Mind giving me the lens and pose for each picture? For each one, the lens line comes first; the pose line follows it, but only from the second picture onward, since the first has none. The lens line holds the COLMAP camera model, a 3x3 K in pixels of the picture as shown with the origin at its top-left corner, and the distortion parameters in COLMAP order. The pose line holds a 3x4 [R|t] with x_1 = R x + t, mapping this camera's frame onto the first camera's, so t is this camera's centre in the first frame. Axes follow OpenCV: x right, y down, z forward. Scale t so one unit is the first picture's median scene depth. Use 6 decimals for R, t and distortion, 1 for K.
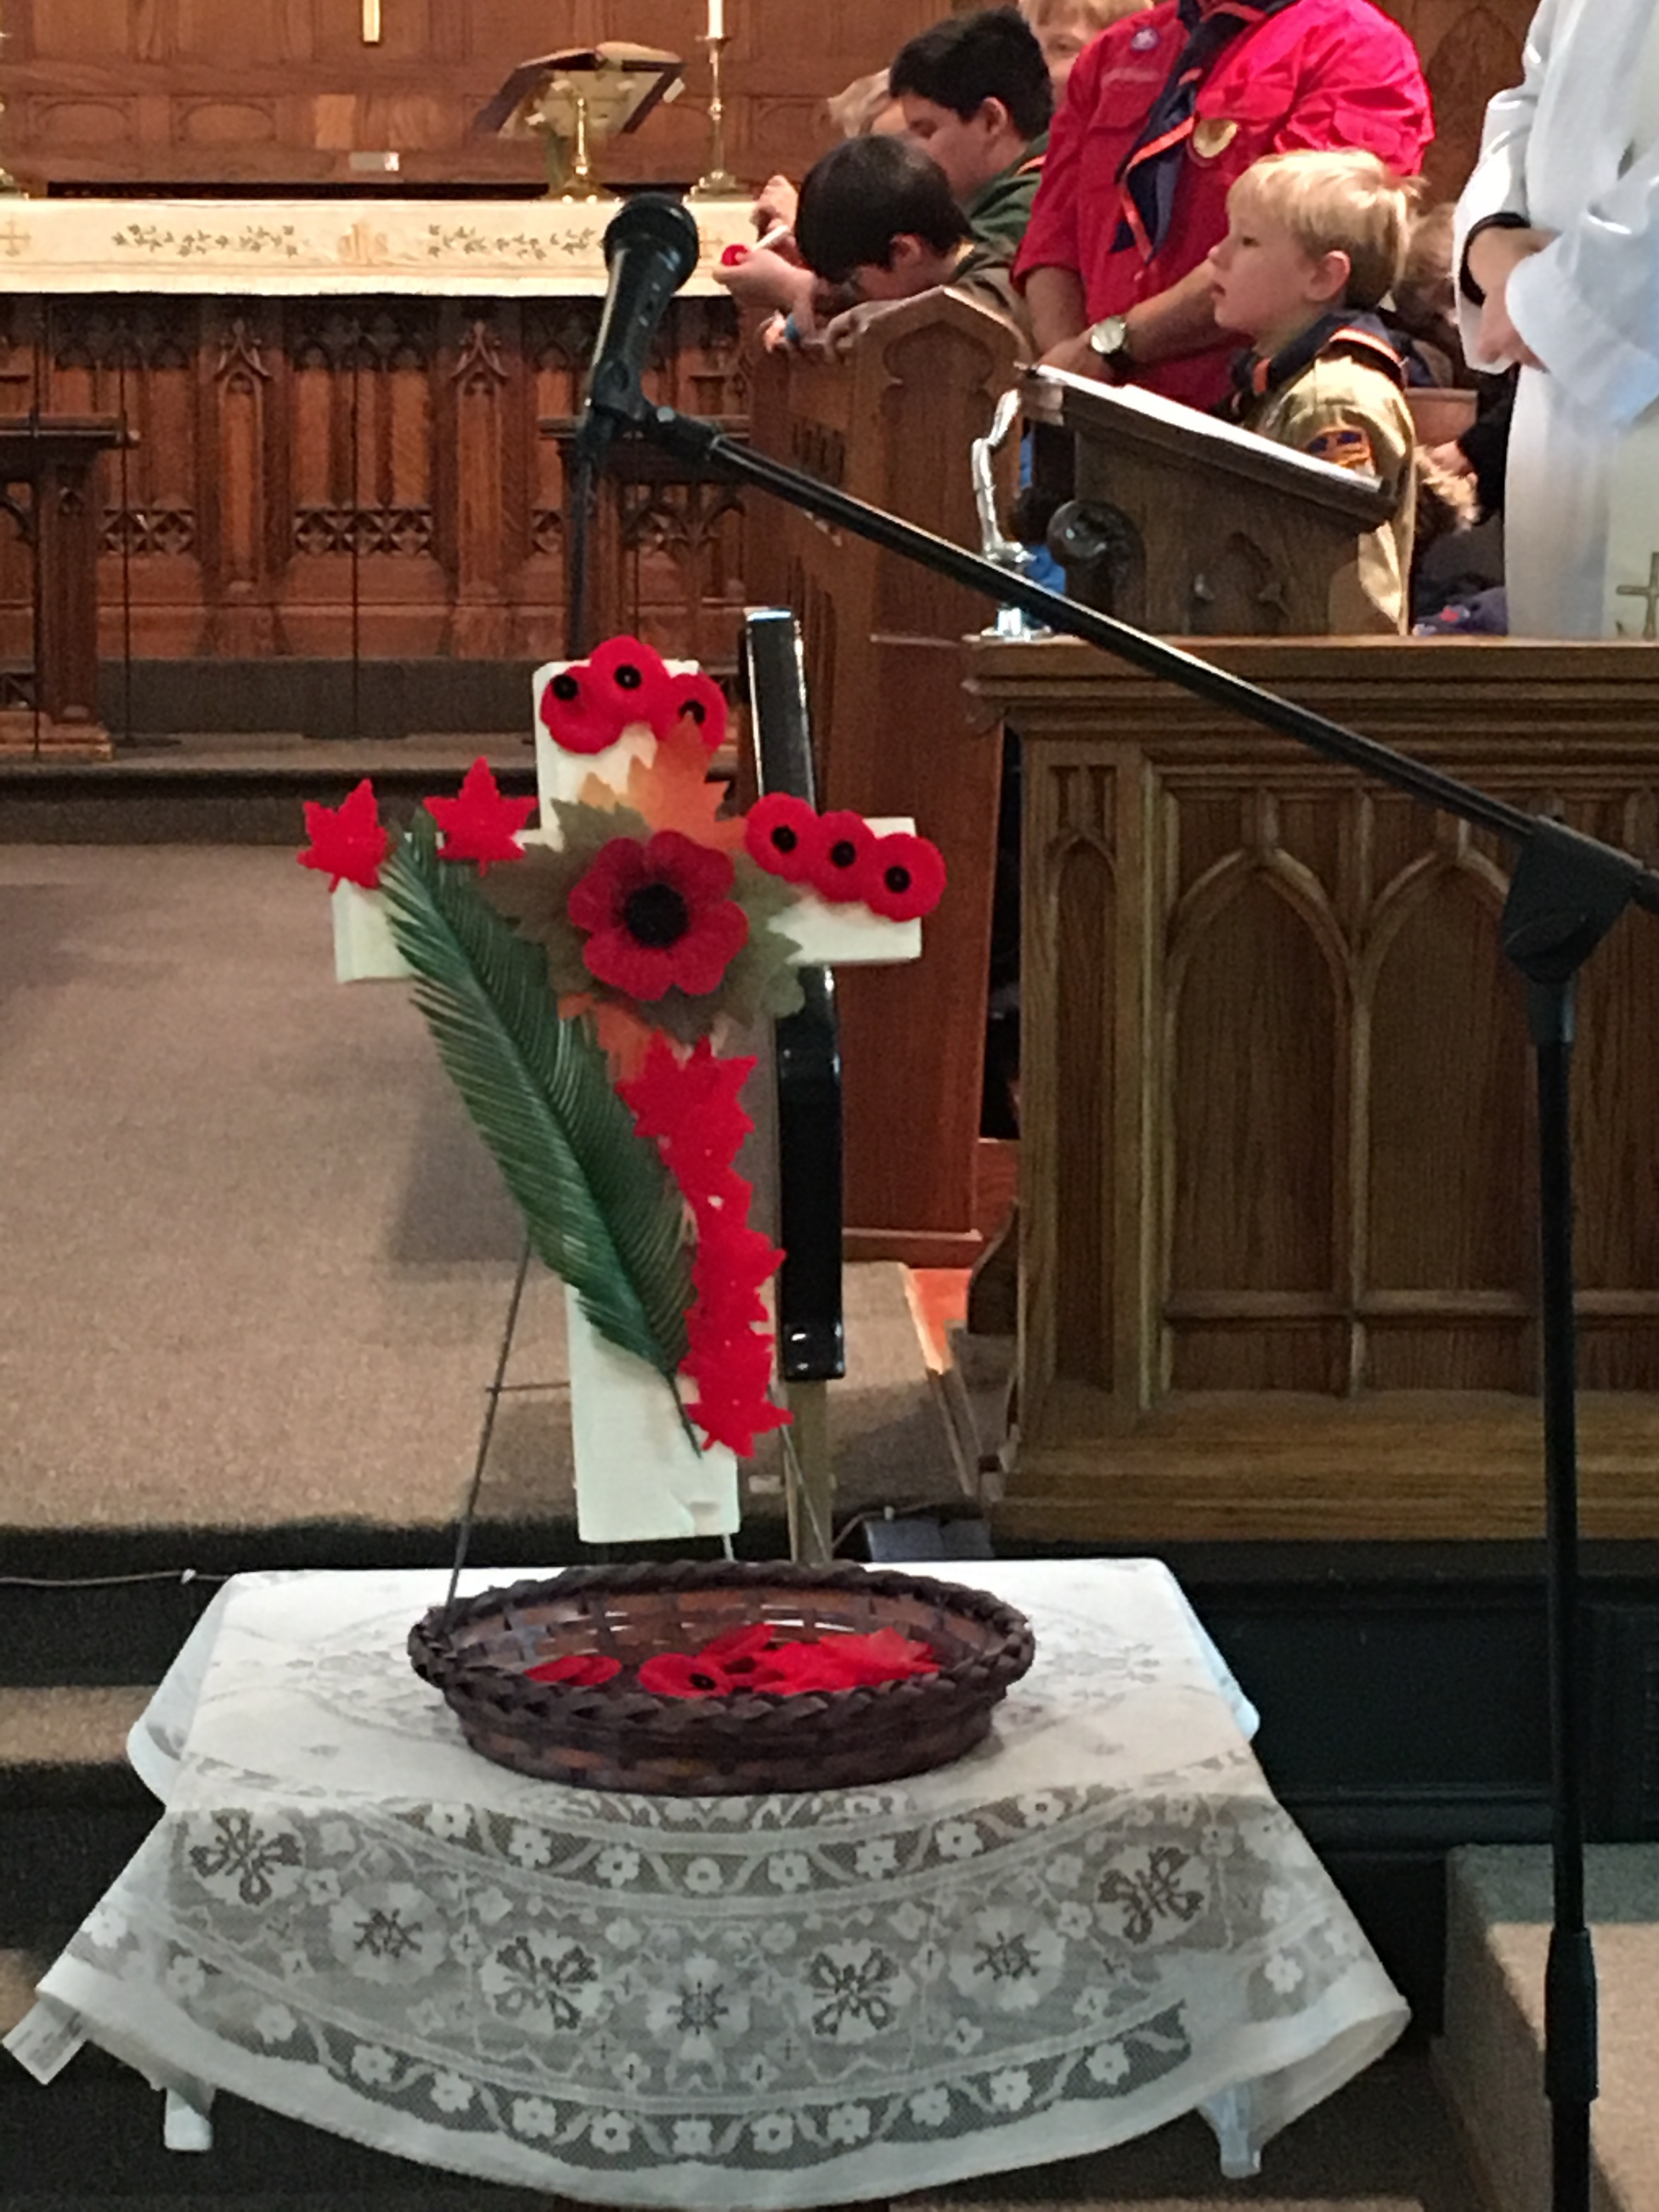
lens RADIAL K [[5571.7, 0, 821.6], [0, 5571.7, 1089.6], [0, 0, 1]] dist [0.059567, 0.000000]
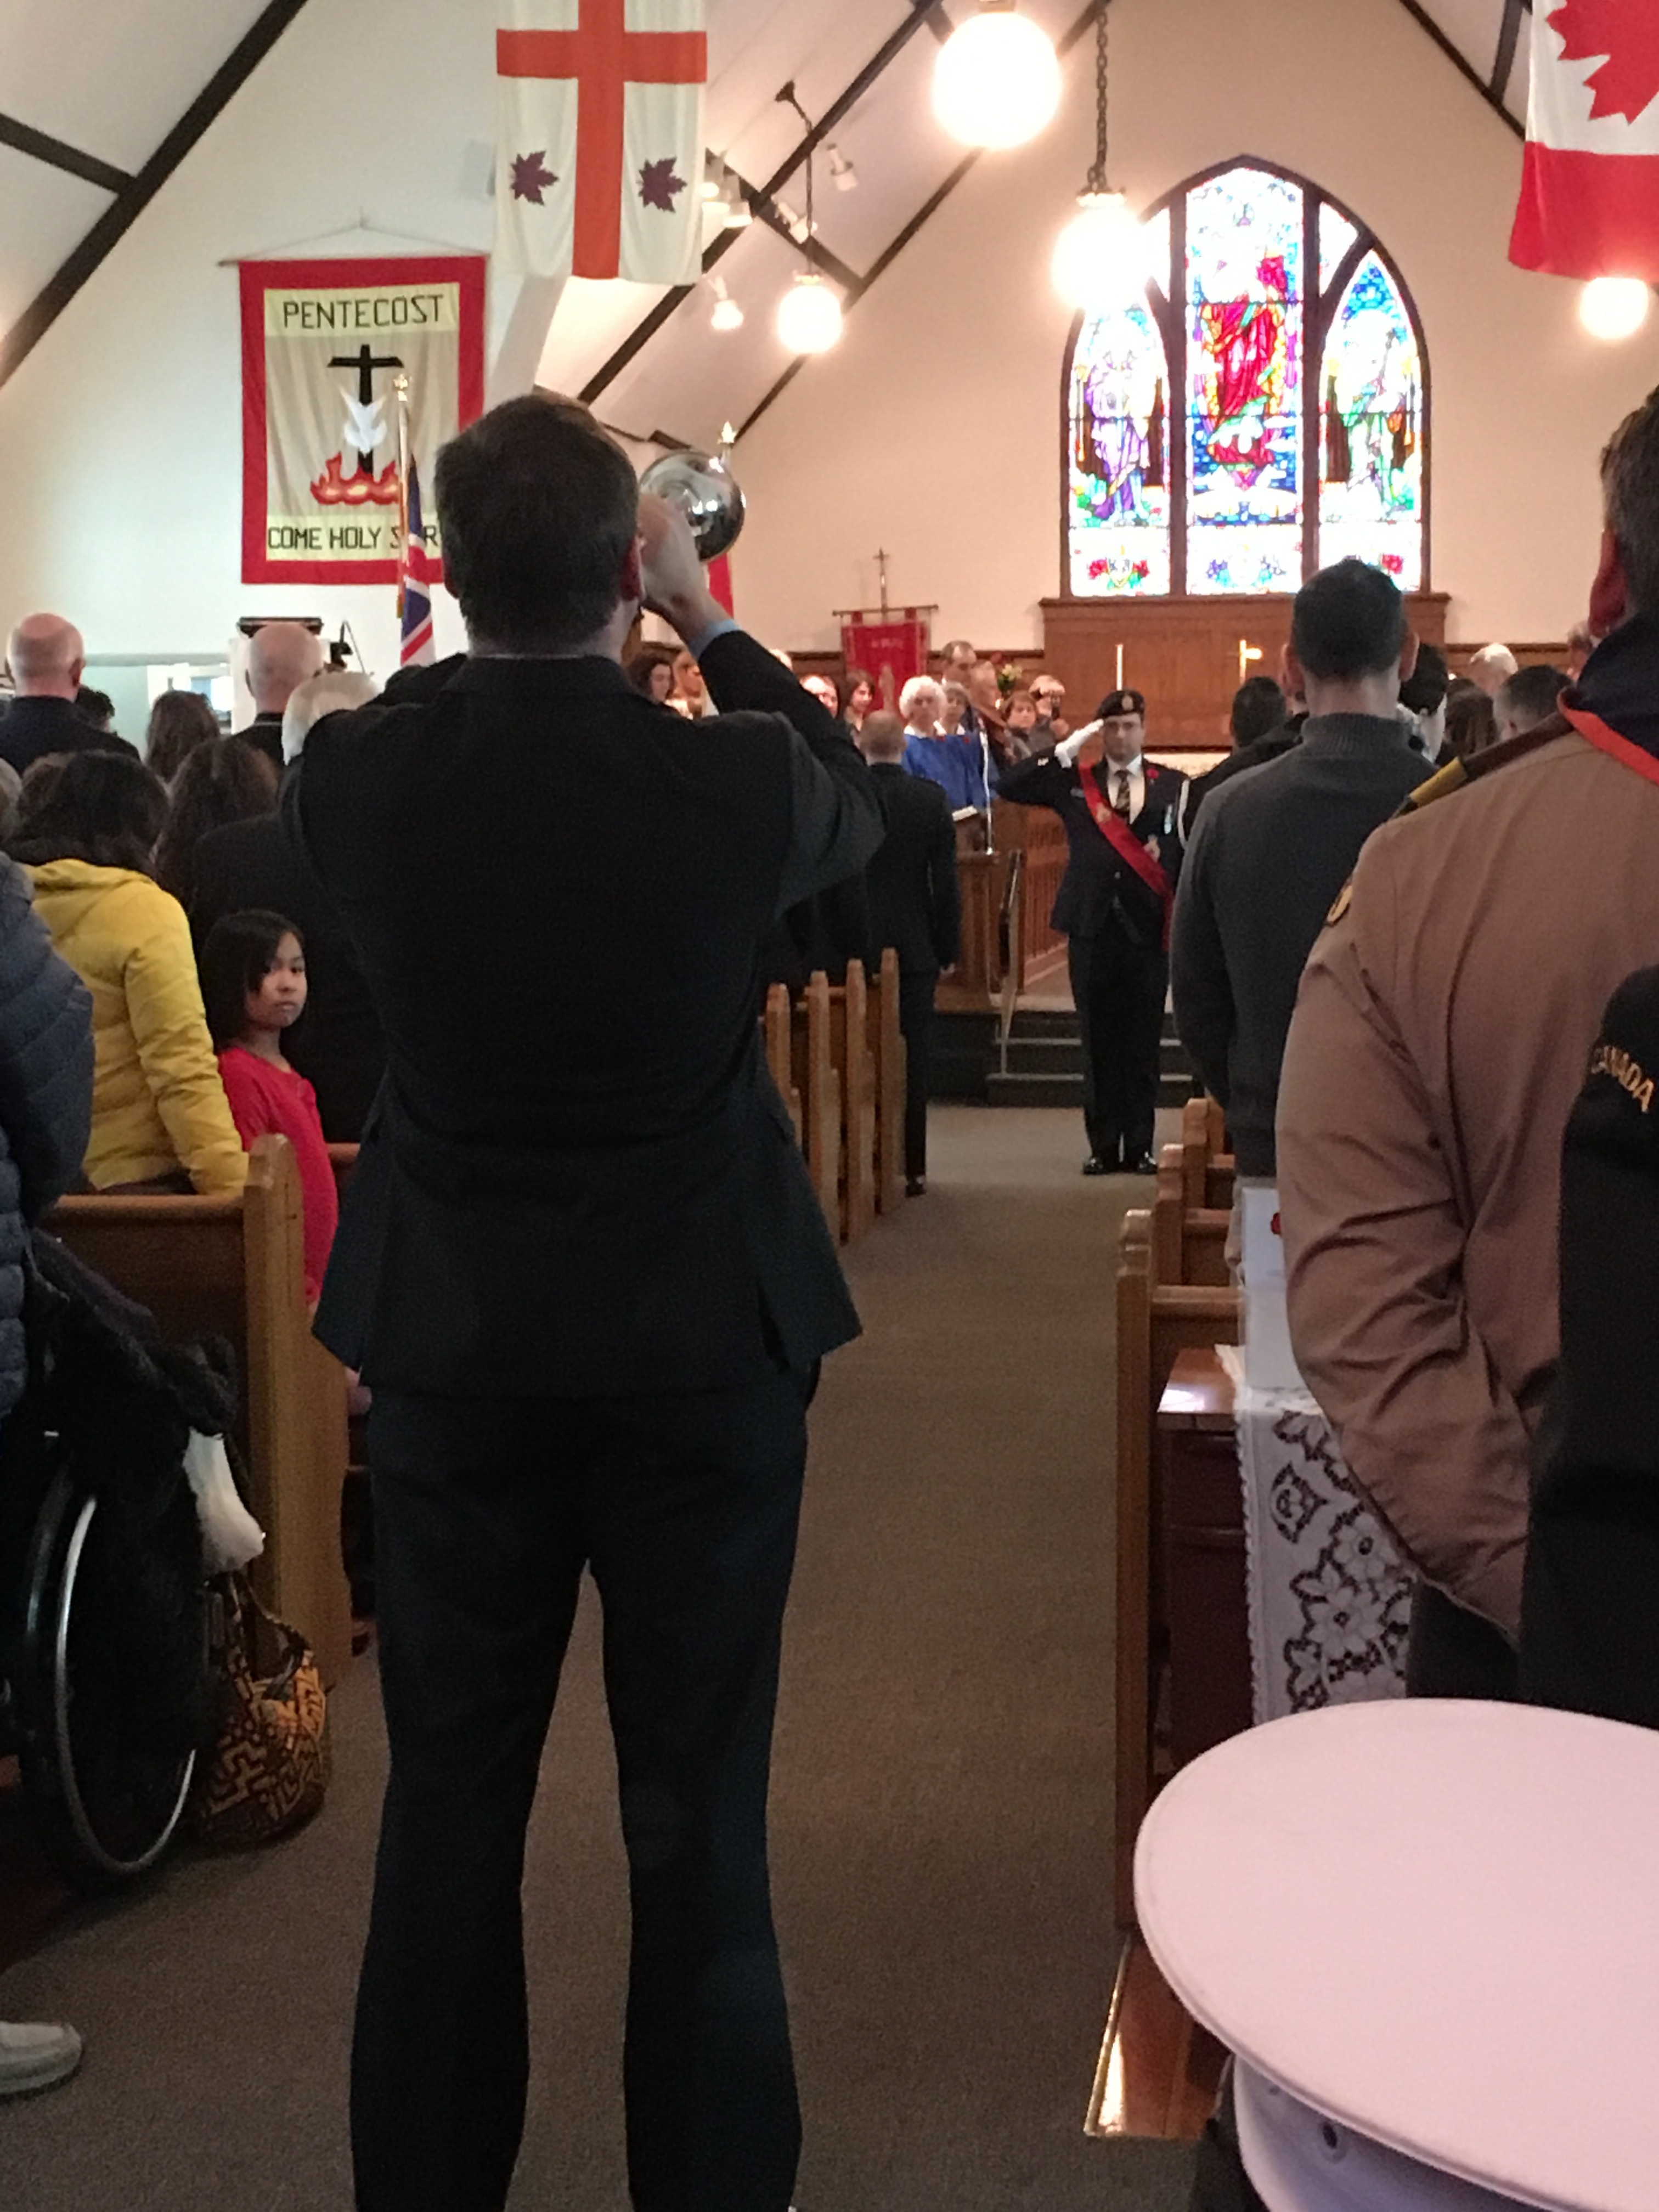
lens RADIAL K [[3911.0, 0, 835.2], [0, 3911.0, 1093.8], [0, 0, 1]] dist [0.083744, 0.000000]
pose [[0.983090, 0.009050, -0.182900, 0.243726], [-0.019195, 0.998369, -0.053771, 0.374806], [0.182115, 0.056372, 0.981660, -2.909965]]
